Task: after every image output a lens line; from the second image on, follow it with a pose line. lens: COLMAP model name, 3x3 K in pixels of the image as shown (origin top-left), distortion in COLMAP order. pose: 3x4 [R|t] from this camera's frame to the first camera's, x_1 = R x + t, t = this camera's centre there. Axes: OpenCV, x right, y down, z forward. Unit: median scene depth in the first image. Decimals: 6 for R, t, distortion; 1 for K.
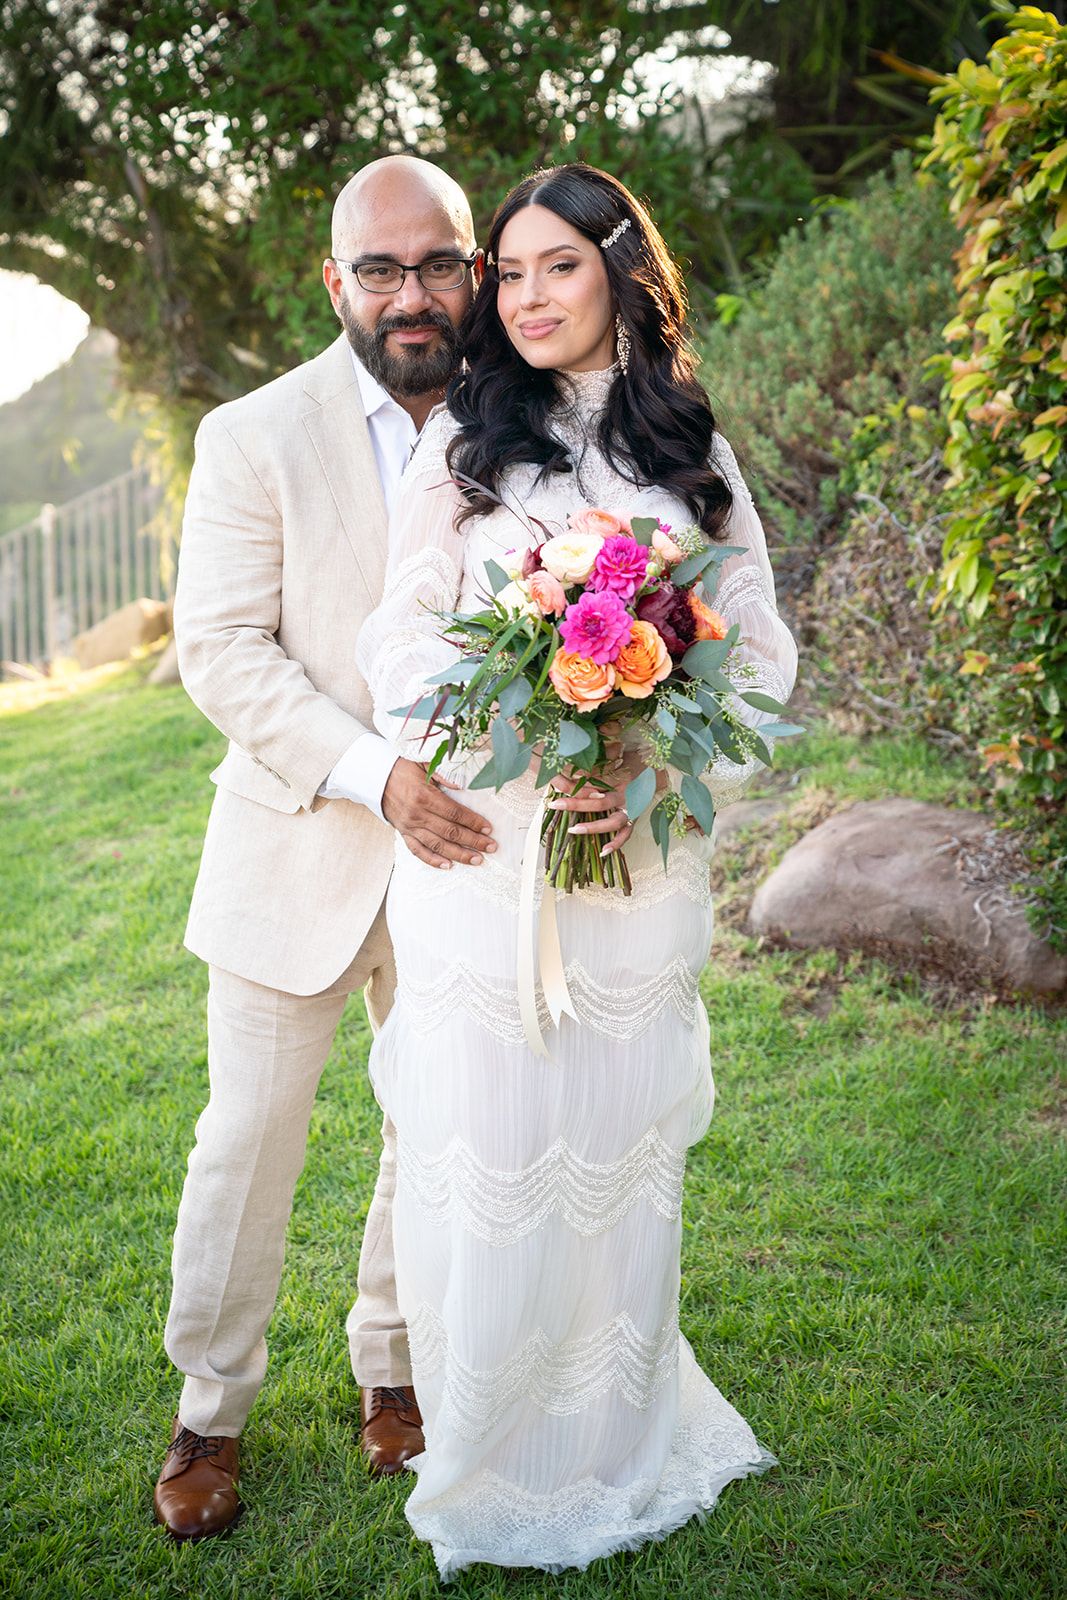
lens RADIAL K [[2256.9, 0, 533.5], [0, 2256.9, 800.0], [0, 0, 1]] dist [0.099733, 0.510982]
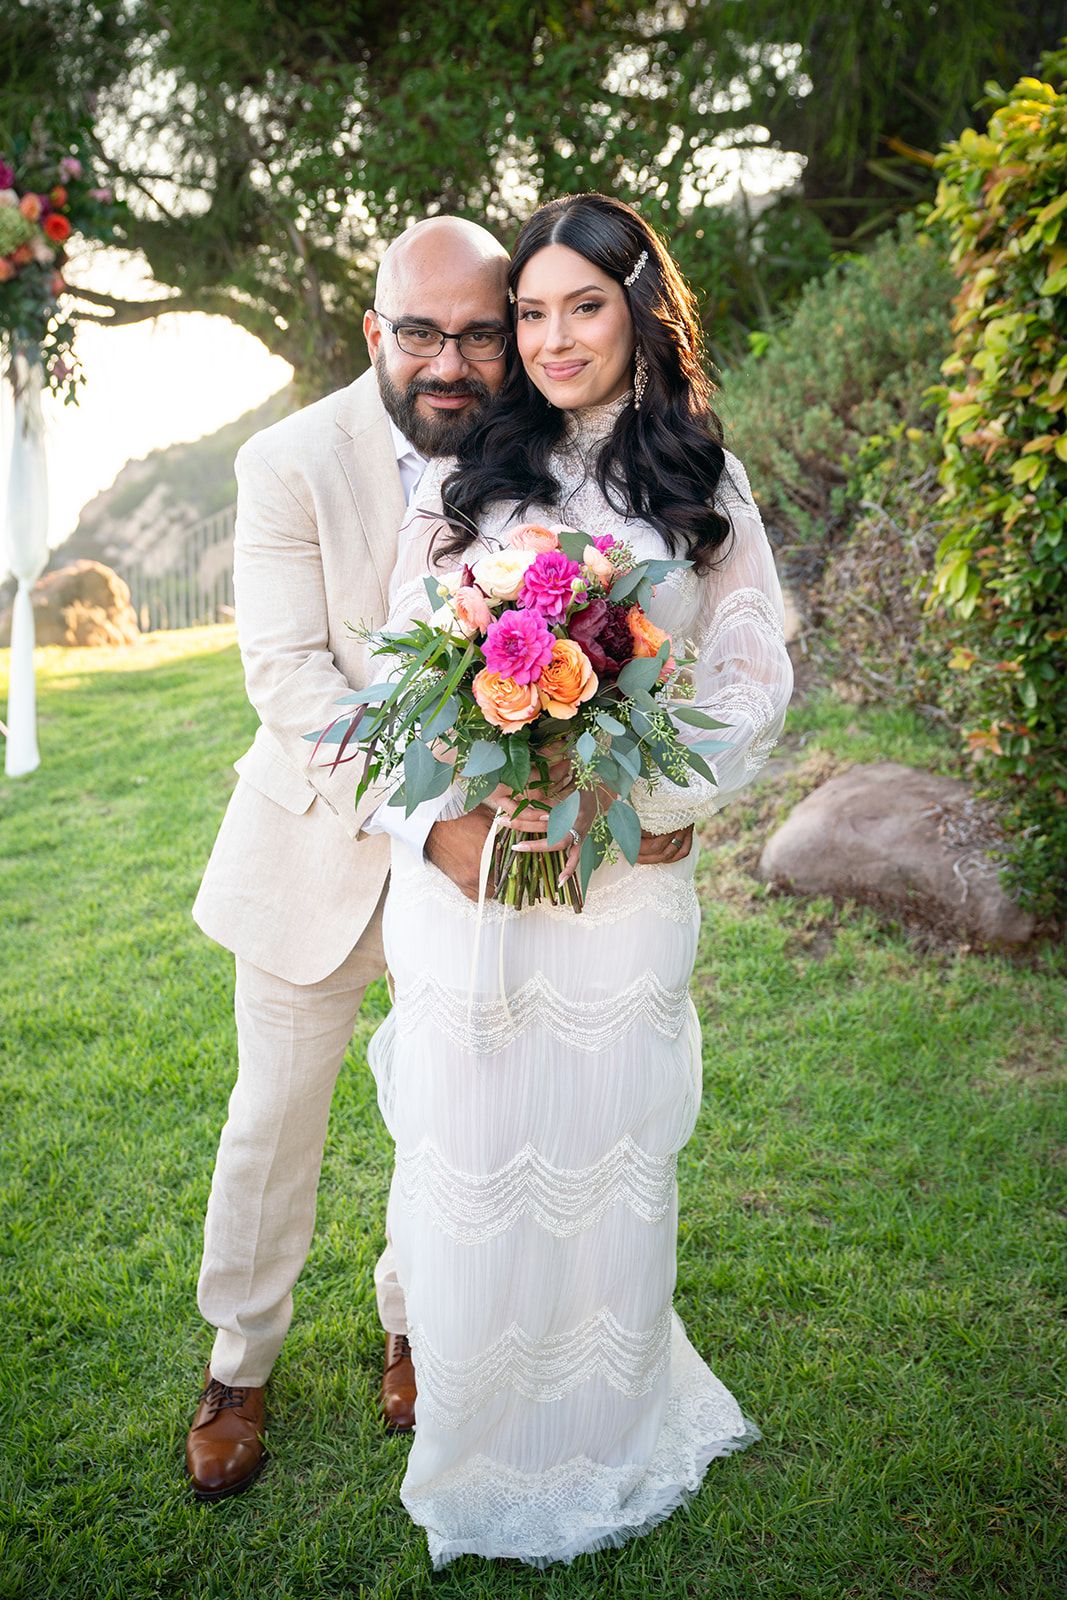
lens RADIAL K [[1623.7, 0, 520.7], [0, 1623.7, 795.3], [0, 0, 1]] dist [-0.015636, 0.189344]
pose [[0.998076, 0.022559, -0.057757, 0.018694], [-0.019098, 0.998028, 0.059801, -0.032418], [0.058992, -0.058583, 0.996538, 0.147451]]
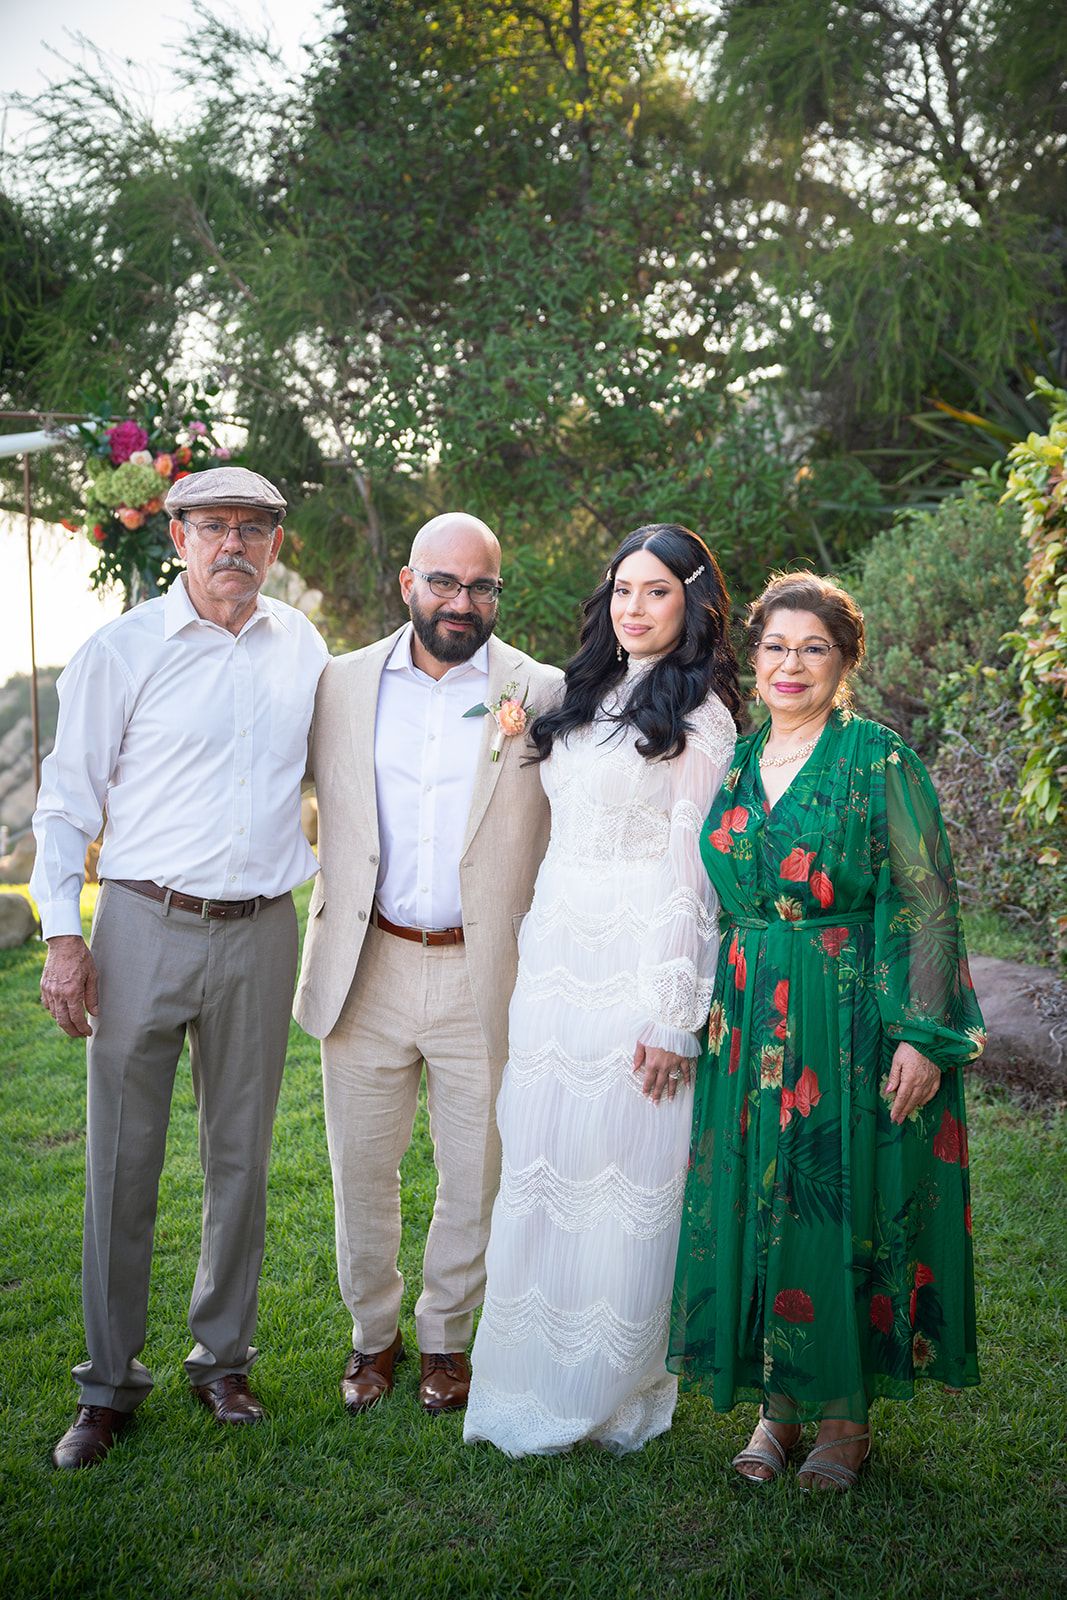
lens RADIAL K [[1925.5, 0, 533.5], [0, 1925.5, 800.0], [0, 0, 1]] dist [0.086103, 0.031089]
pose [[0.999572, 0.014669, -0.025319, -0.080012], [-0.016848, 0.995966, -0.088132, 0.013207], [0.023925, 0.088521, 0.995787, -0.163812]]
